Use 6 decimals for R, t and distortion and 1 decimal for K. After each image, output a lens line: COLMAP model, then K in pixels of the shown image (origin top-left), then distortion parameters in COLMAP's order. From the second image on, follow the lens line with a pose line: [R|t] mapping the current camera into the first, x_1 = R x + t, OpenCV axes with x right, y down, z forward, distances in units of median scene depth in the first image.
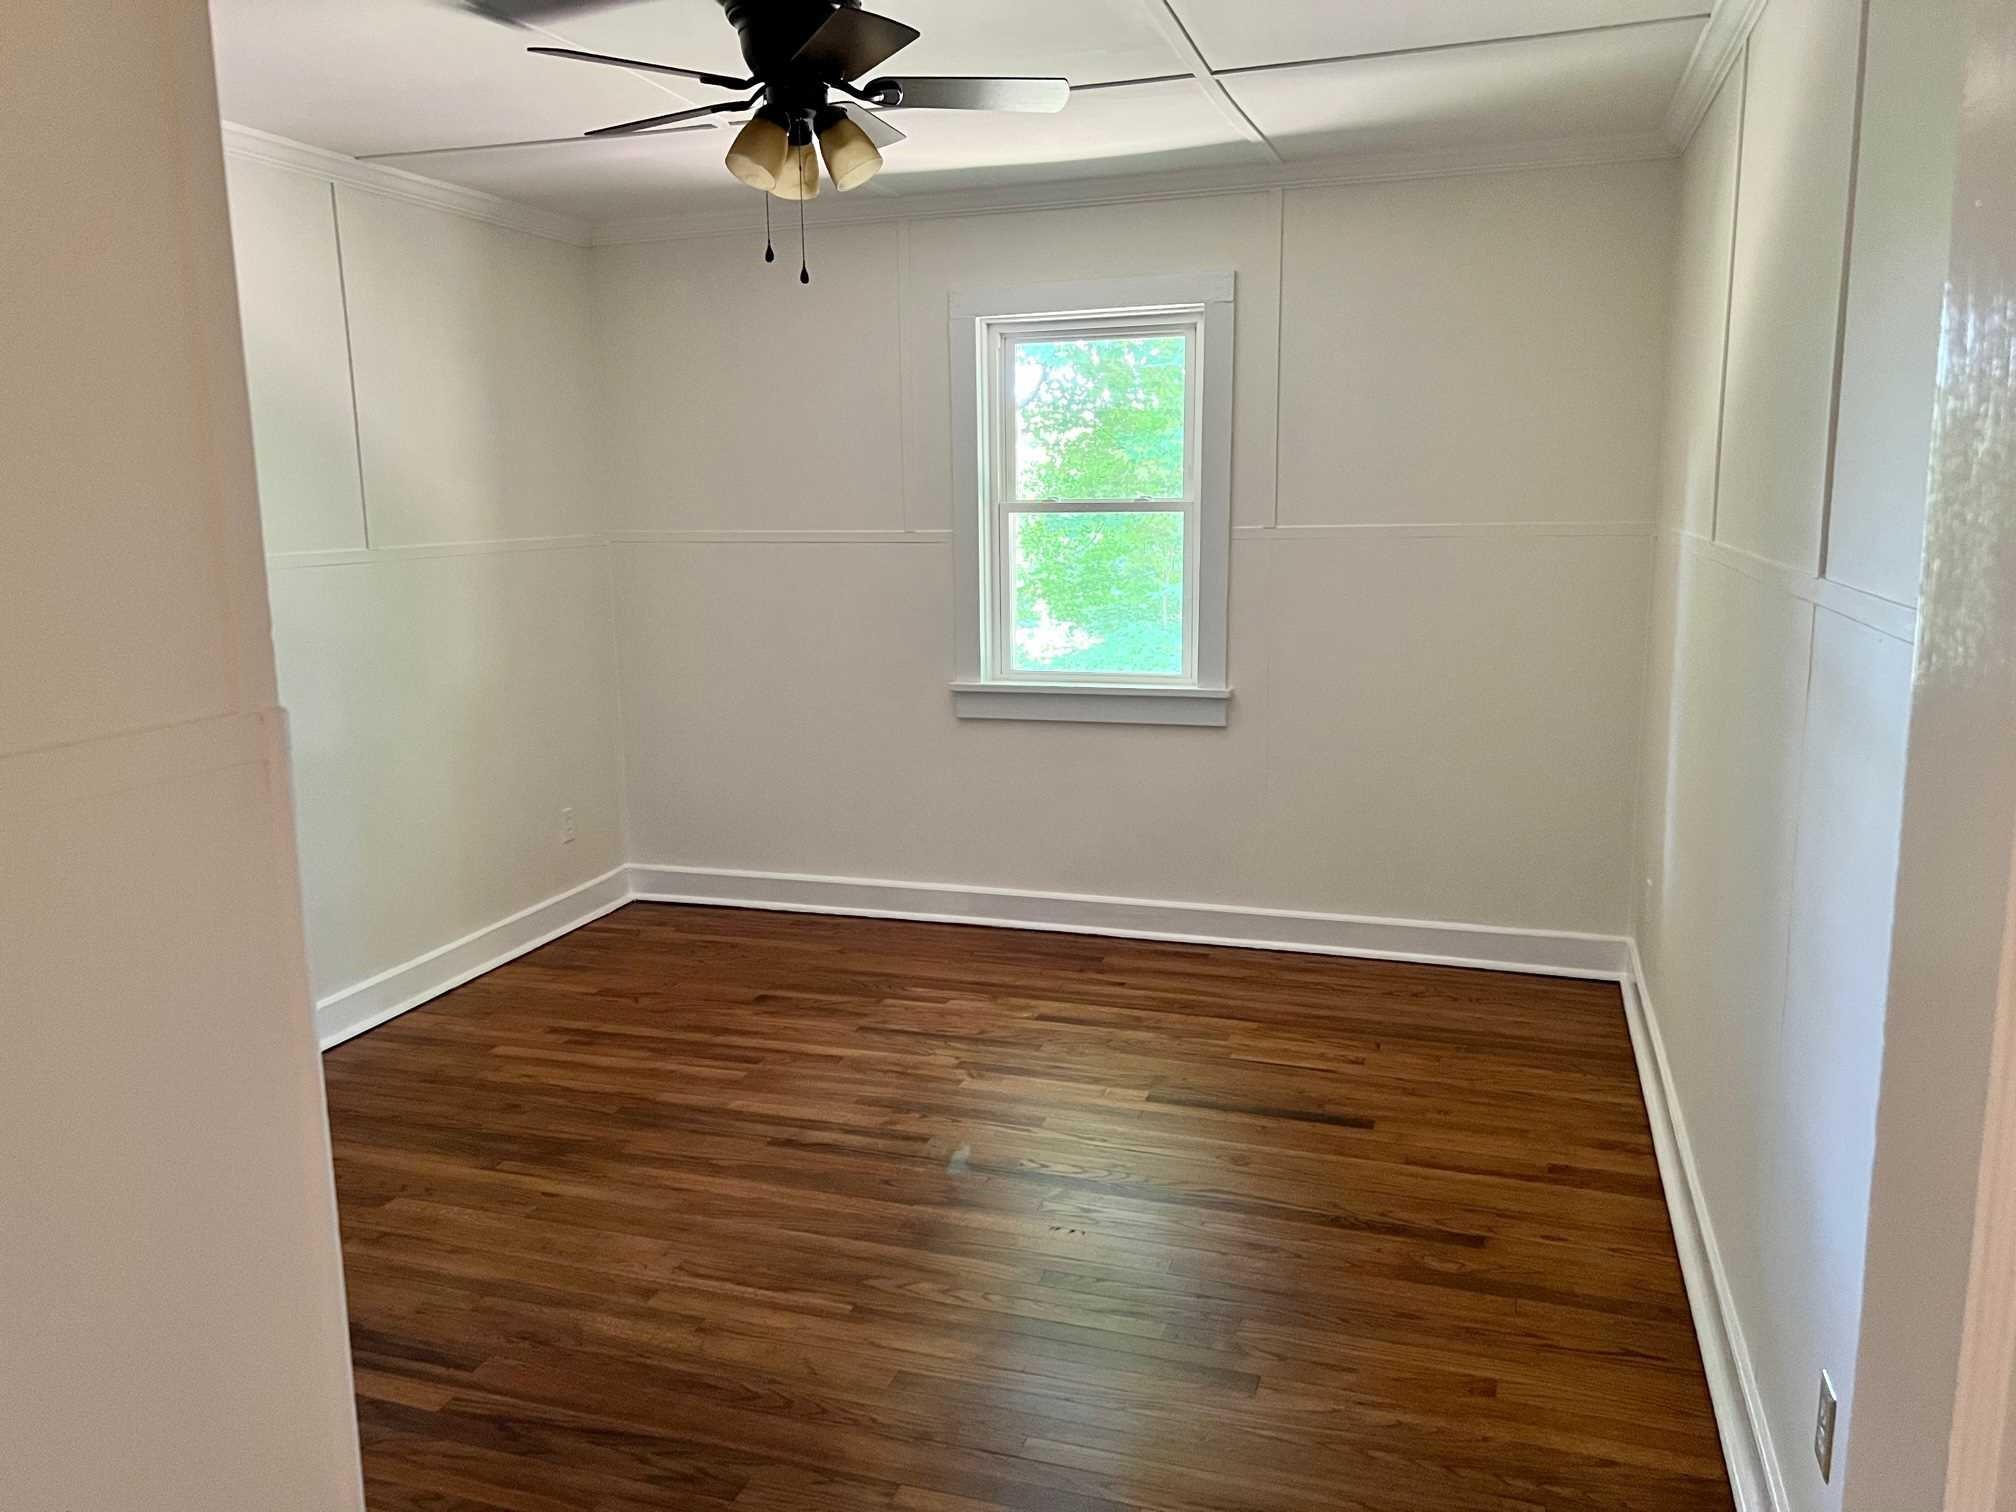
lens RADIAL K [[1516.2, 0, 995.5], [0, 1516.2, 764.5], [0, 0, 1]] dist [0.046377, -0.045469]
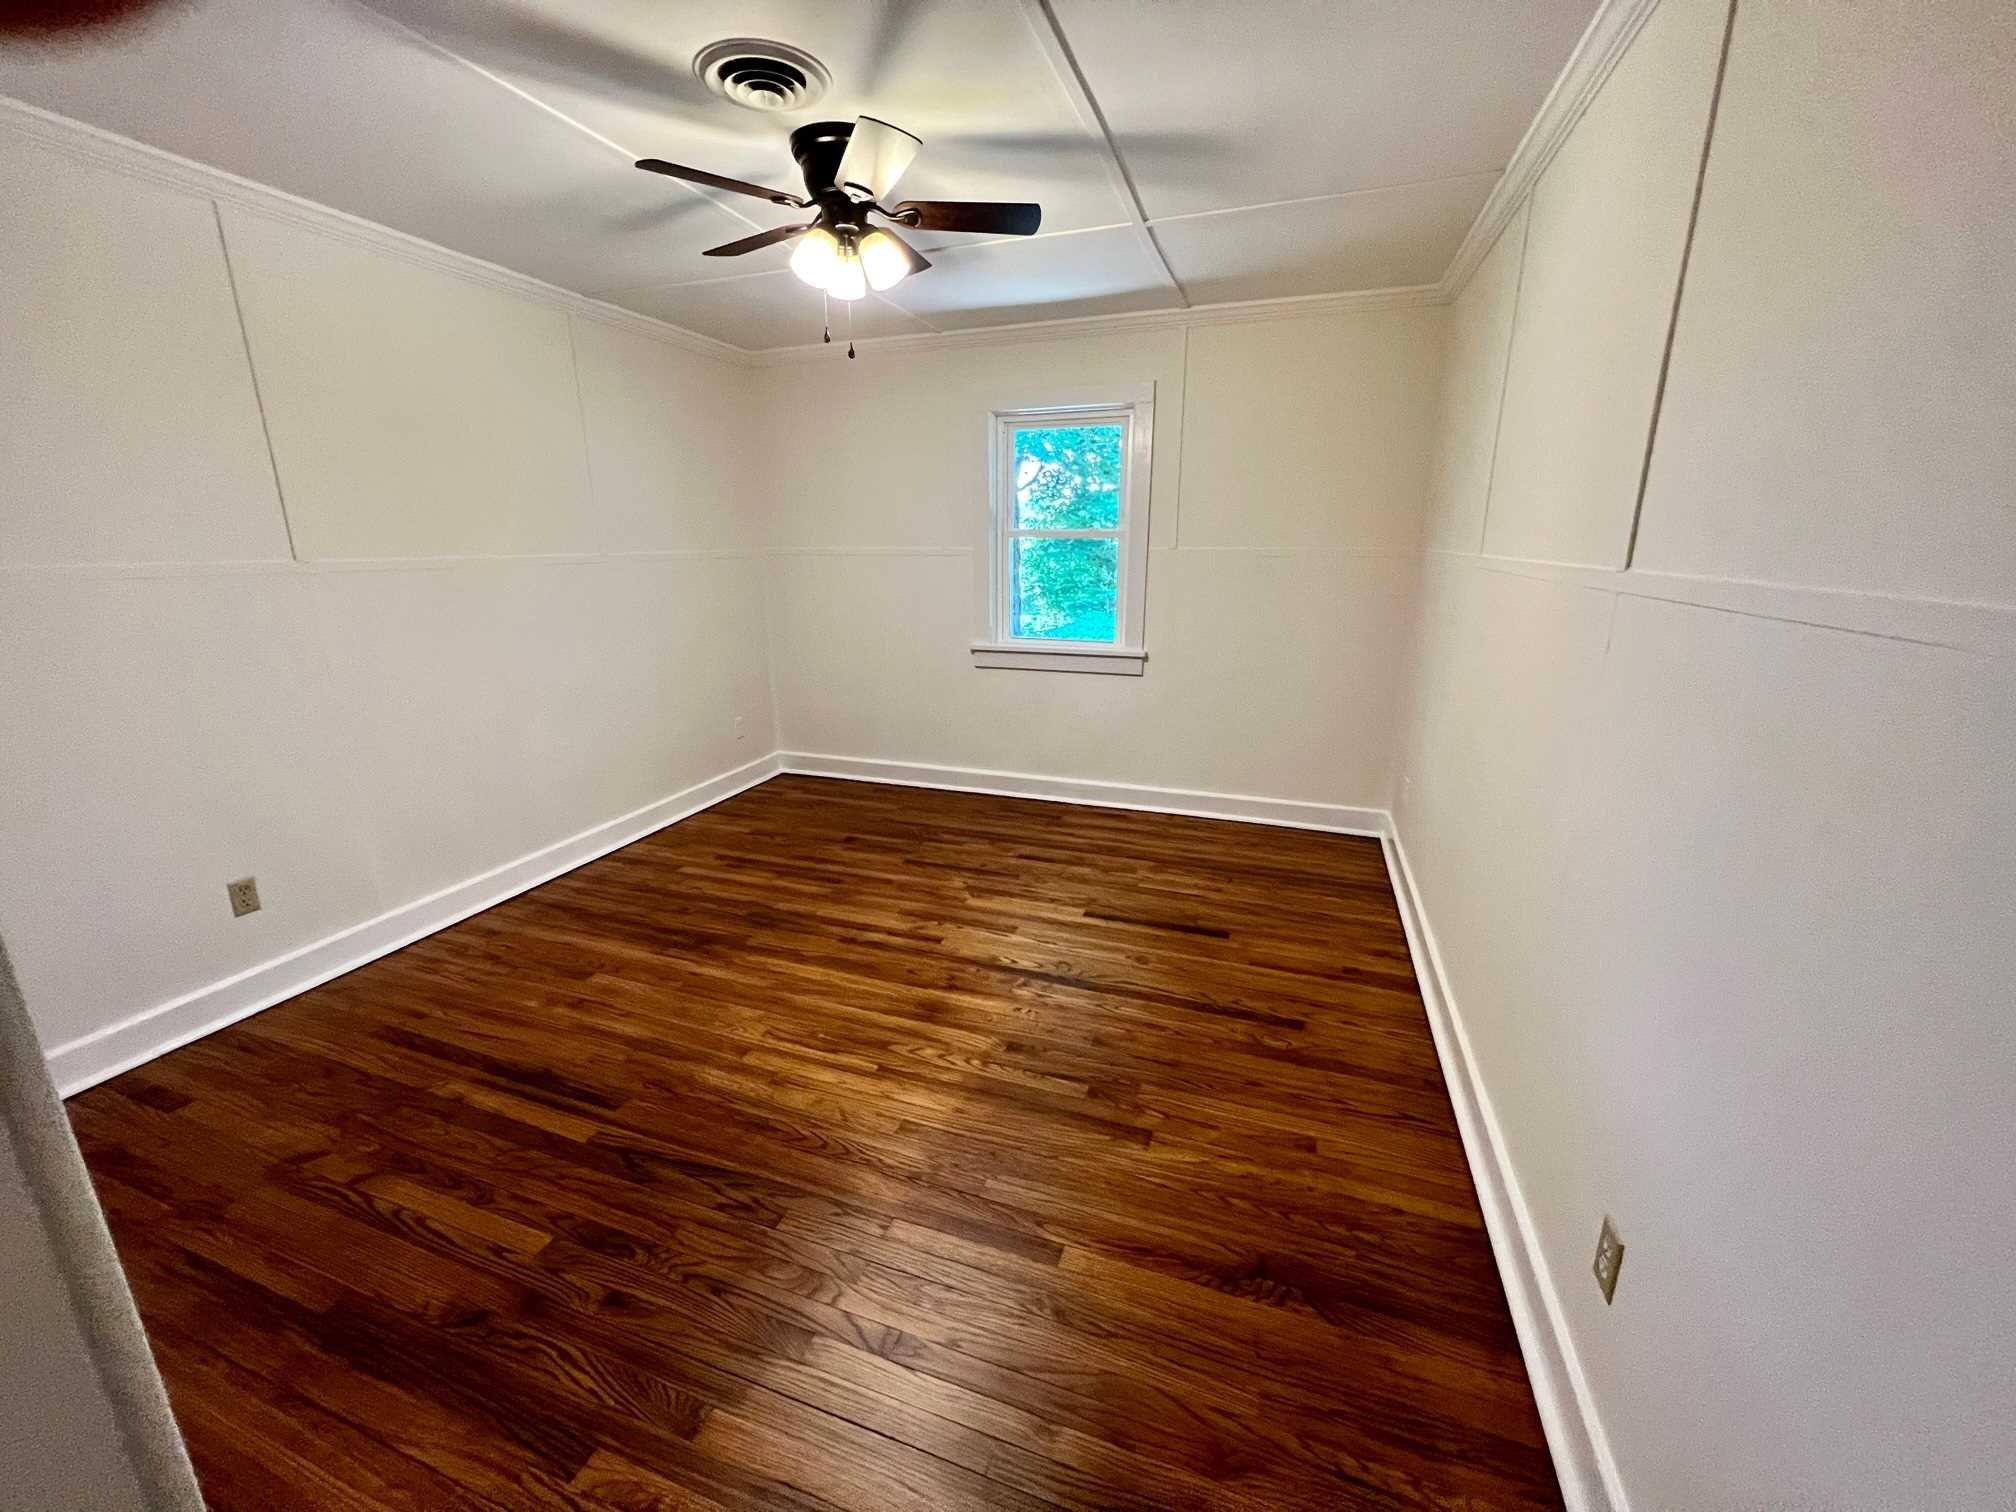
lens RADIAL K [[806.9, 0, 1003.7], [0, 806.9, 755.2], [0, 0, 1]] dist [-0.001781, 0.001243]
pose [[0.999751, 0.017543, -0.013805, 0.027660], [-0.016356, 0.996507, 0.081893, -0.010859], [0.015194, -0.081647, 0.996546, 0.196686]]
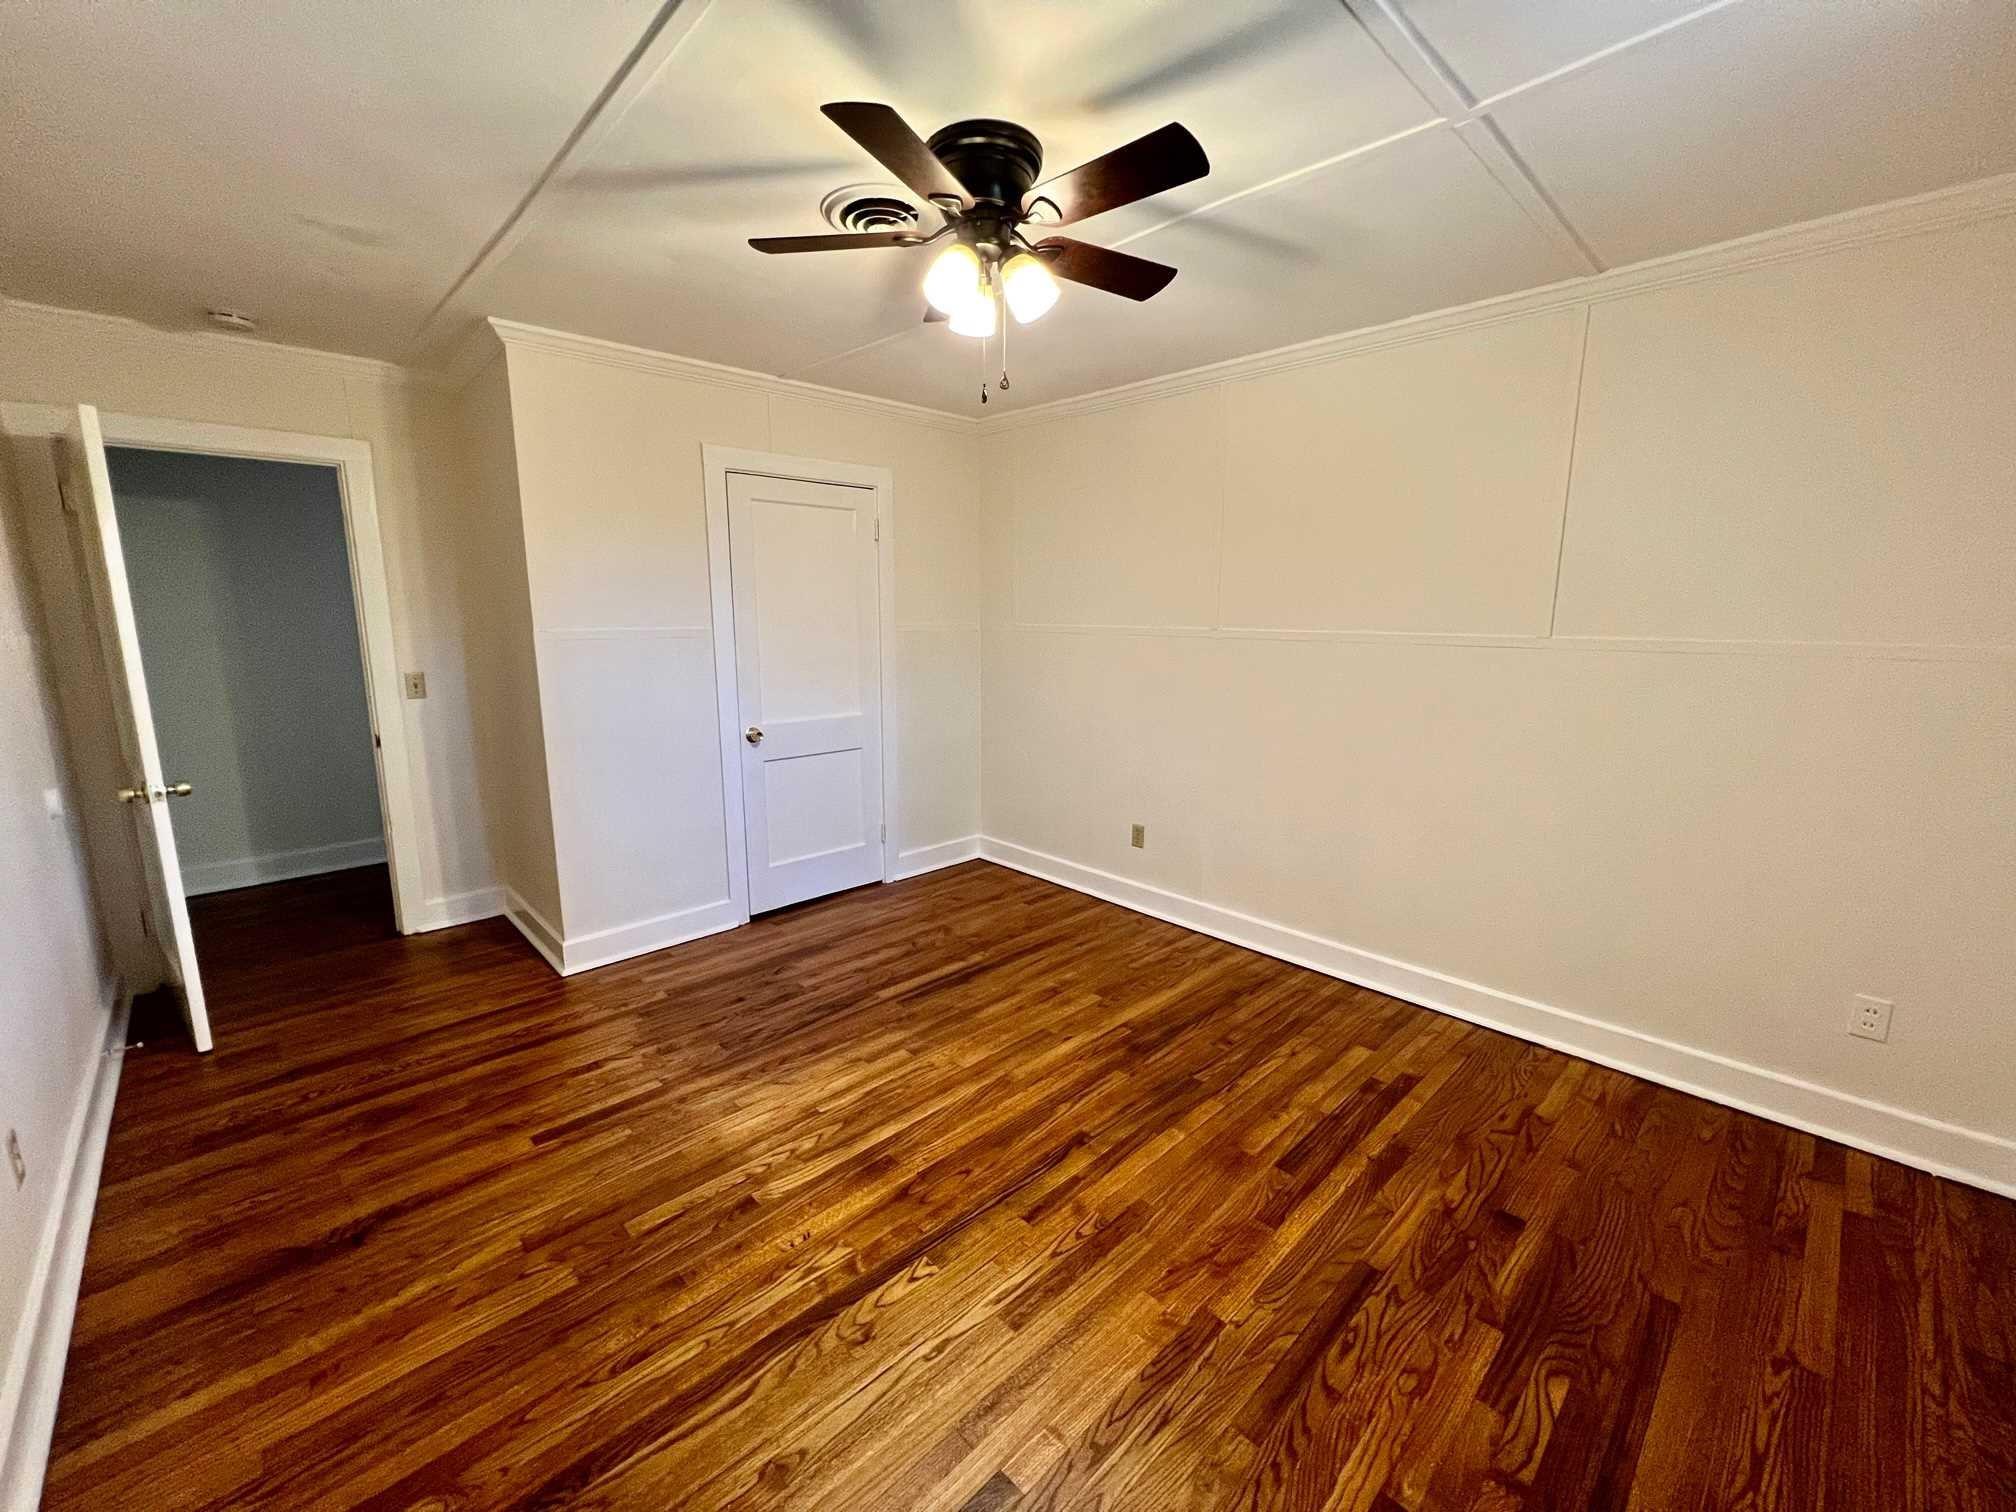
lens RADIAL K [[806.9, 0, 998.1], [0, 806.9, 748.0], [0, 0, 1]] dist [-0.001781, 0.001243]
pose [[-0.464473, 0.168815, -0.869348, 0.384438], [-0.153958, 0.951322, 0.266990, -0.198158], [0.872102, 0.257853, -0.415873, 1.137255]]
